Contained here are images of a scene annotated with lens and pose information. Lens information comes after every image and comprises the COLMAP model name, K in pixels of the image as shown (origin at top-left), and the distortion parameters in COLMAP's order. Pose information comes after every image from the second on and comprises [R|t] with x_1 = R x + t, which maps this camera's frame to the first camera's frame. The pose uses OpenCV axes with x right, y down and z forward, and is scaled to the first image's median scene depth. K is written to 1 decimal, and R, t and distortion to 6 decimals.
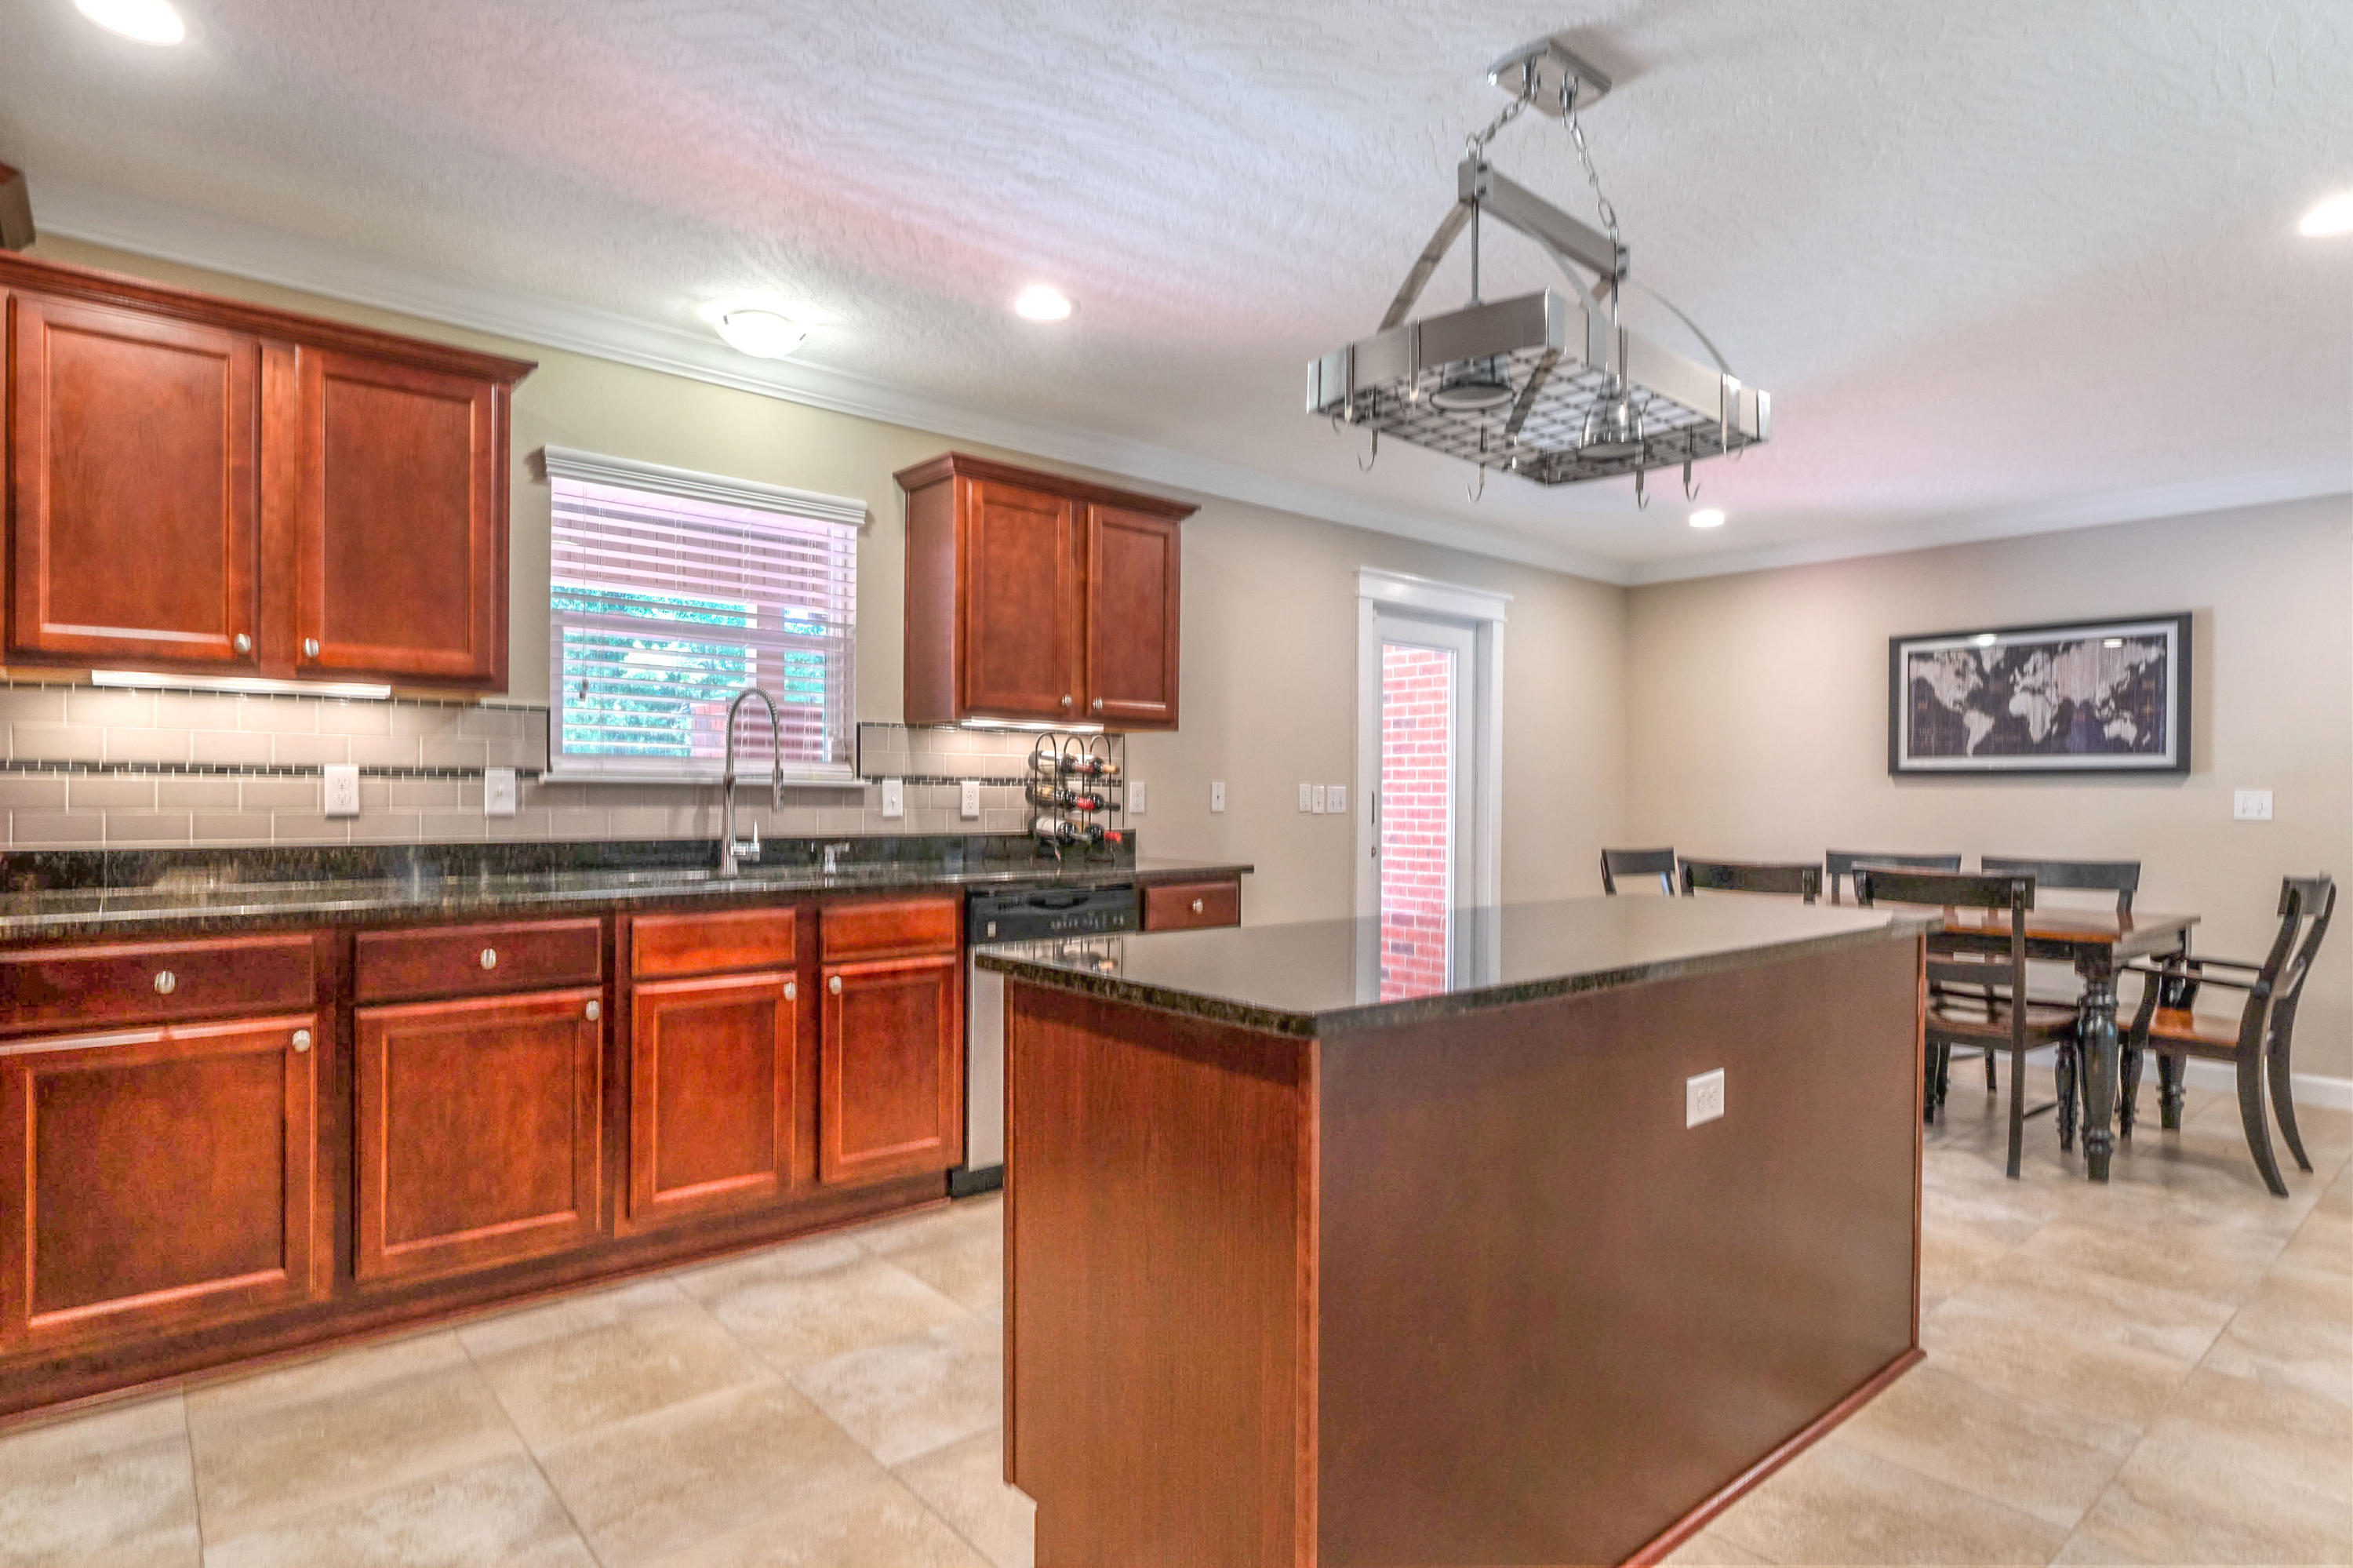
lens RADIAL K [[1239.2, 0, 1168.2], [0, 1239.2, 798.3], [0, 0, 1]] dist [-0.002165, -0.001169]
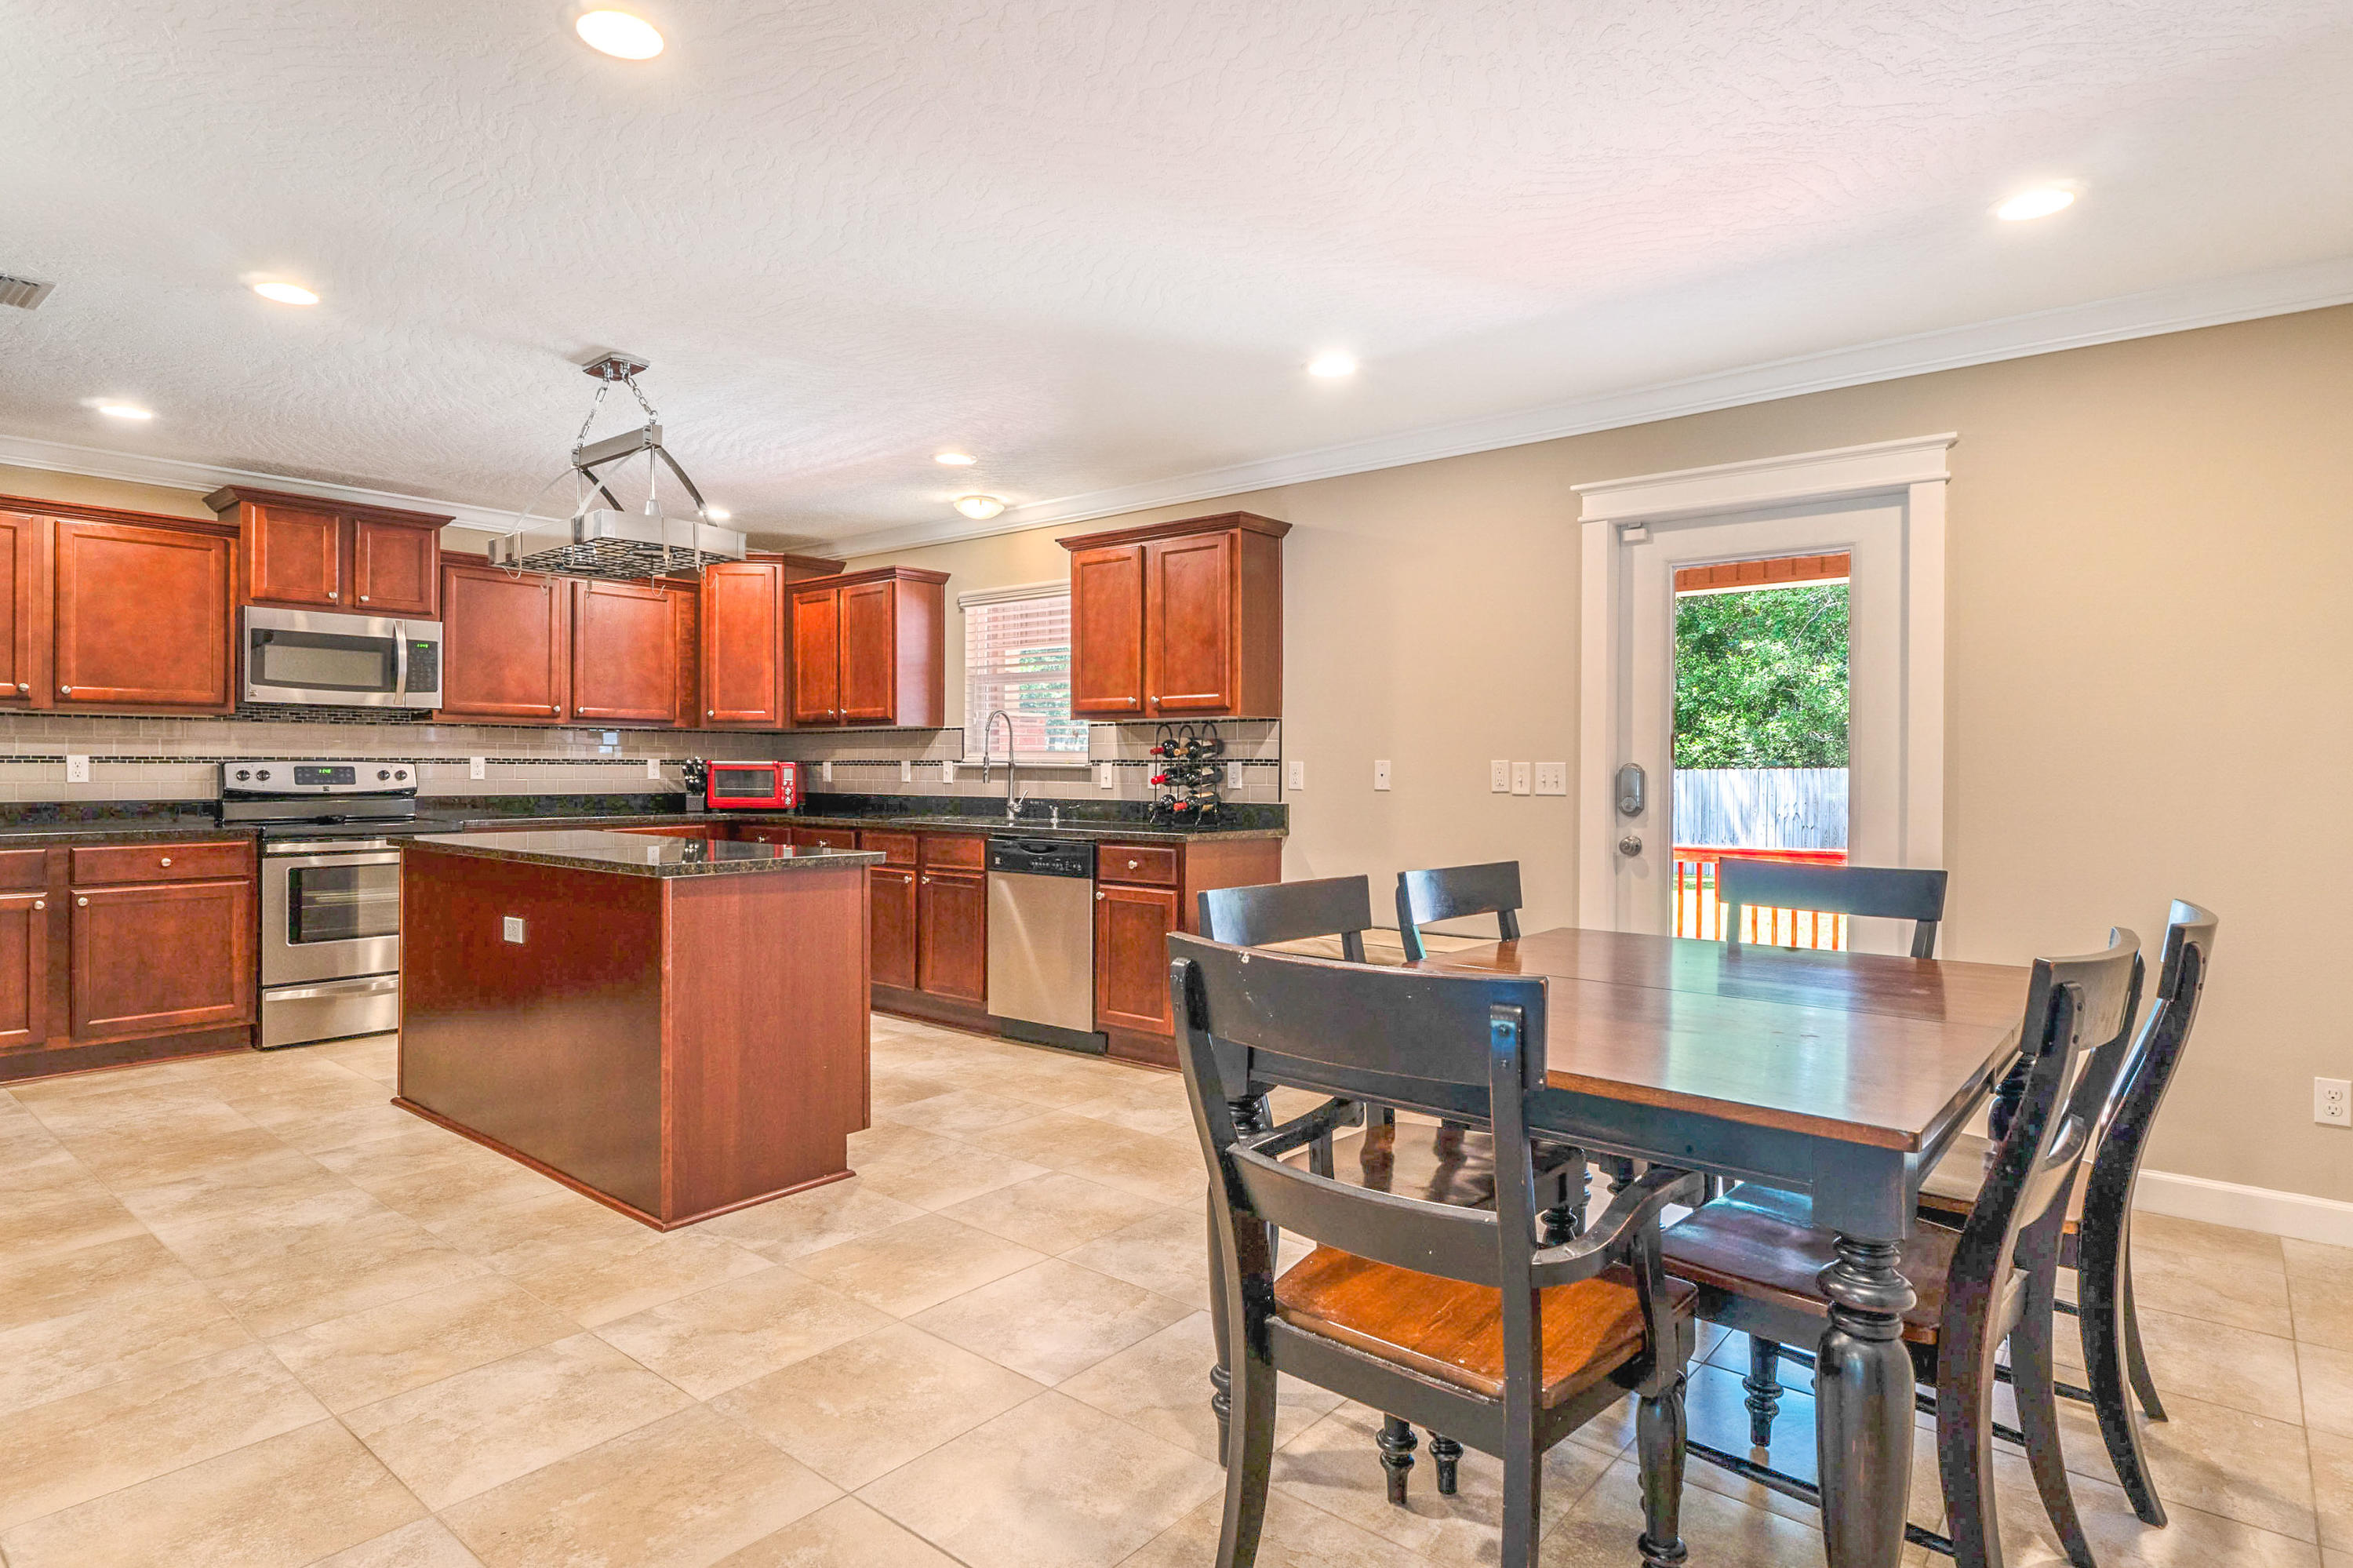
lens RADIAL K [[1259.4, 0, 1174.8], [0, 1259.4, 771.3], [0, 0, 1]] dist [-0.001847, -0.001387]
pose [[0.165302, -0.006750, -0.986220, 1.420276], [-0.006099, 0.999950, -0.007866, 0.006908], [0.986224, 0.007316, 0.165252, 0.959564]]
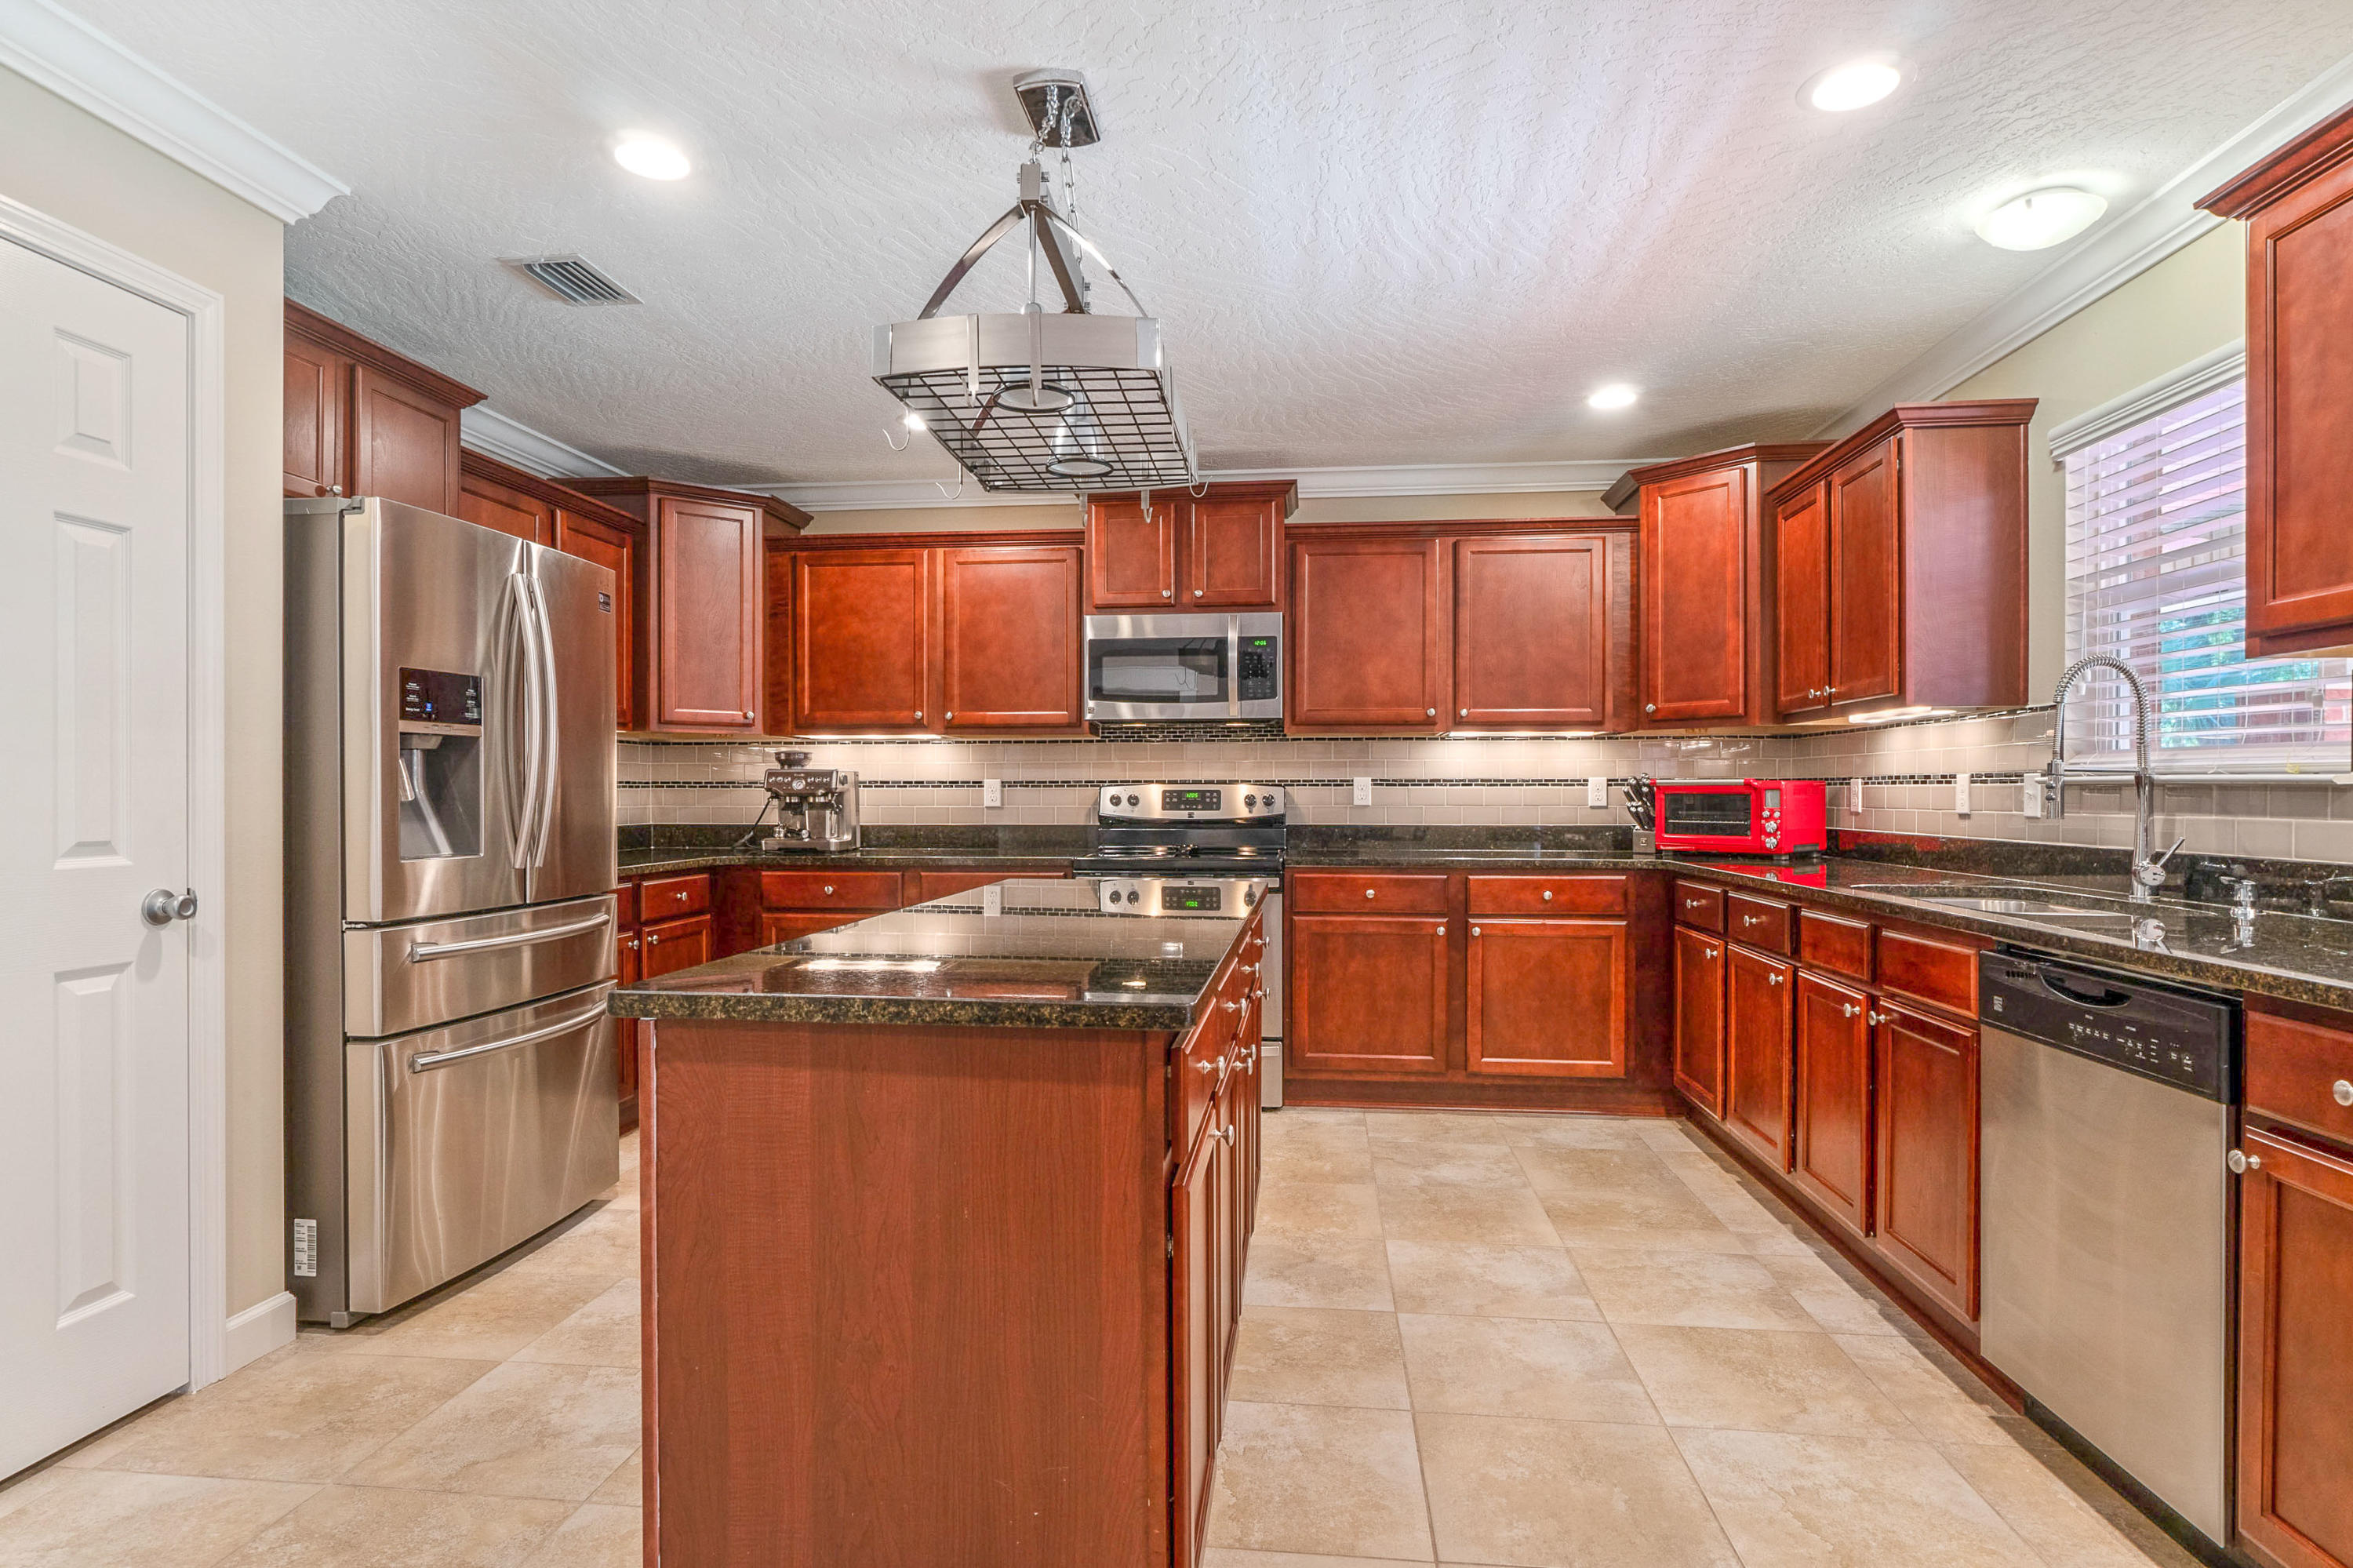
lens RADIAL K [[1249.4, 0, 1167.9], [0, 1249.4, 796.3], [0, 0, 1]] dist [-0.002634, -0.000789]
pose [[-0.732622, -0.006664, -0.680603, 0.615314], [-0.008978, 0.999960, -0.000127, 0.002177], [0.680577, 0.006018, -0.732652, 1.182288]]
